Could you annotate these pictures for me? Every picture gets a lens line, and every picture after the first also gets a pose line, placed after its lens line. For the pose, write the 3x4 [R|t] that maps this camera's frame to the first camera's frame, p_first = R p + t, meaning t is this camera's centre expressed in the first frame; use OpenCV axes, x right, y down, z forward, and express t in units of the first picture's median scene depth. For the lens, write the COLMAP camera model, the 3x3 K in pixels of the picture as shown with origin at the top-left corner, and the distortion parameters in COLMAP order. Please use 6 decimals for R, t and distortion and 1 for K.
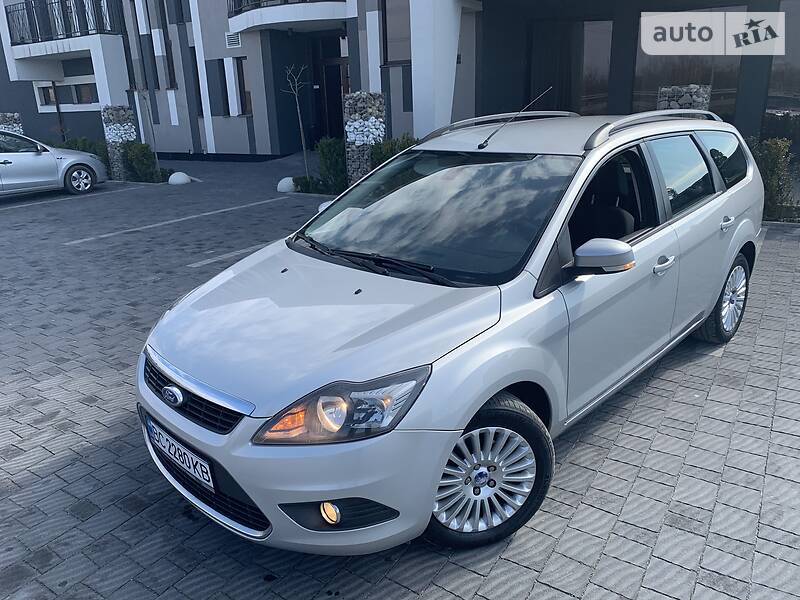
lens RADIAL K [[612.8, 0, 400.6], [0, 612.8, 296.2], [0, 0, 1]] dist [0.021699, -0.015645]
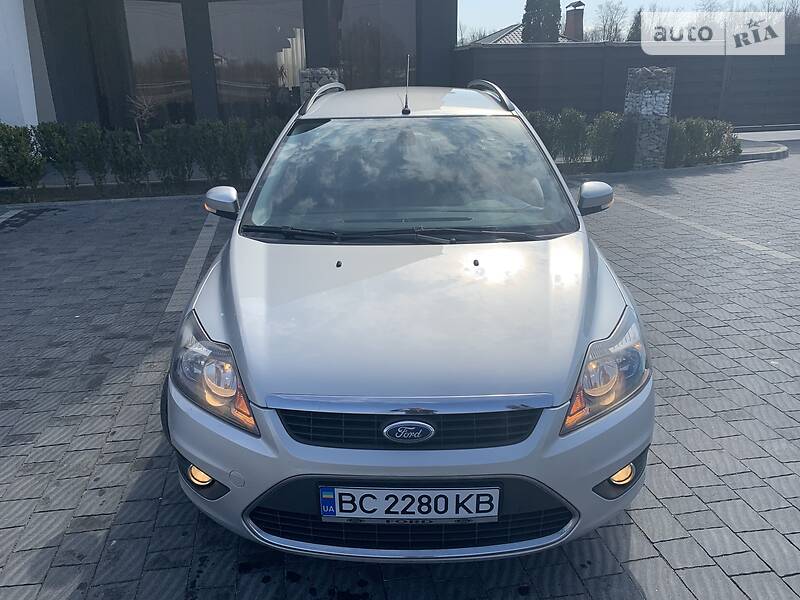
lens RADIAL K [[612.8, 0, 386.5], [0, 612.8, 290.7], [0, 0, 1]] dist [0.021699, -0.015645]
pose [[0.726964, -0.210165, 0.653723, -0.757945], [0.208362, 0.974639, 0.081631, -0.066830], [-0.654300, 0.076868, 0.752318, 0.391027]]
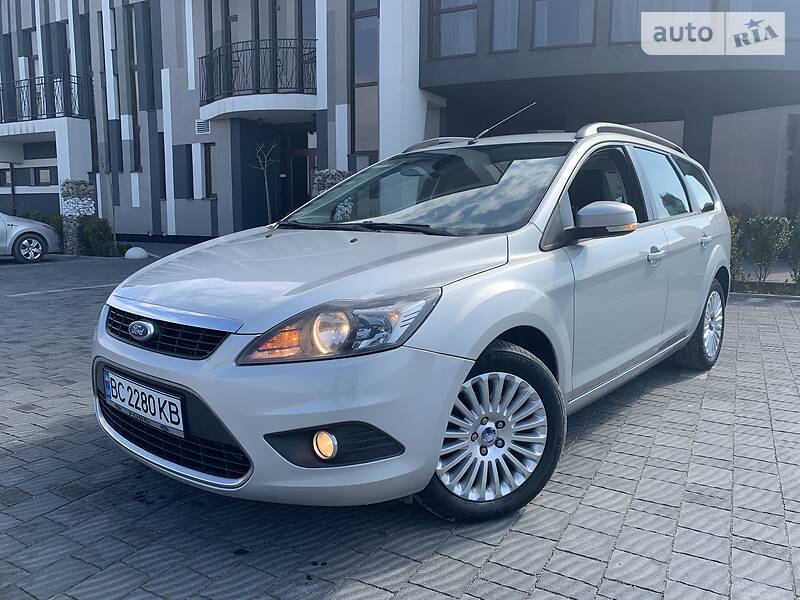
lens RADIAL K [[612.8, 0, 408.2], [0, 612.8, 297.6], [0, 0, 1]] dist [0.021699, -0.015645]
pose [[0.995896, 0.030774, 0.085114, -0.062050], [-0.015288, 0.984104, -0.176935, 0.236860], [-0.089206, 0.174907, 0.980535, 0.091333]]
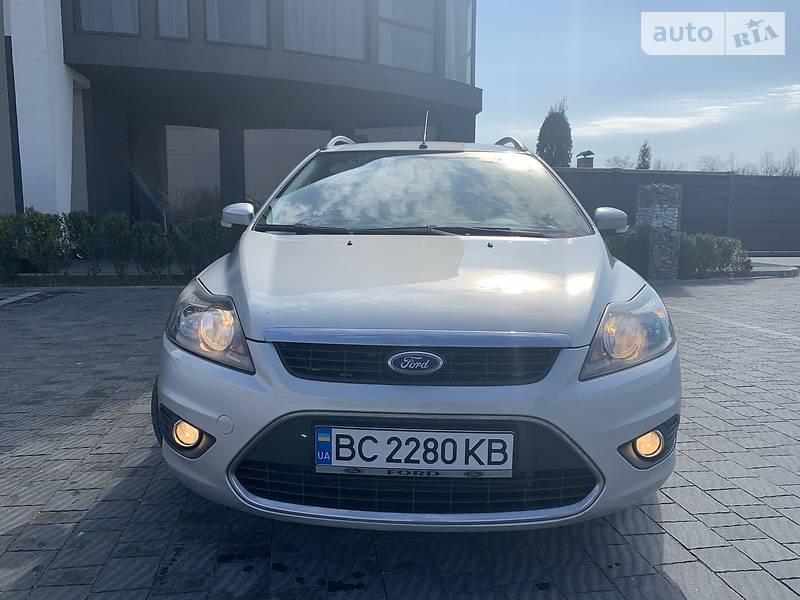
lens RADIAL K [[612.8, 0, 400.4], [0, 612.8, 296.1], [0, 0, 1]] dist [0.021699, -0.015645]
pose [[0.733949, -0.044589, 0.677739, -0.761241], [0.174681, 0.976669, -0.124913, 0.153406], [-0.656357, 0.210069, 0.724615, 0.439631]]
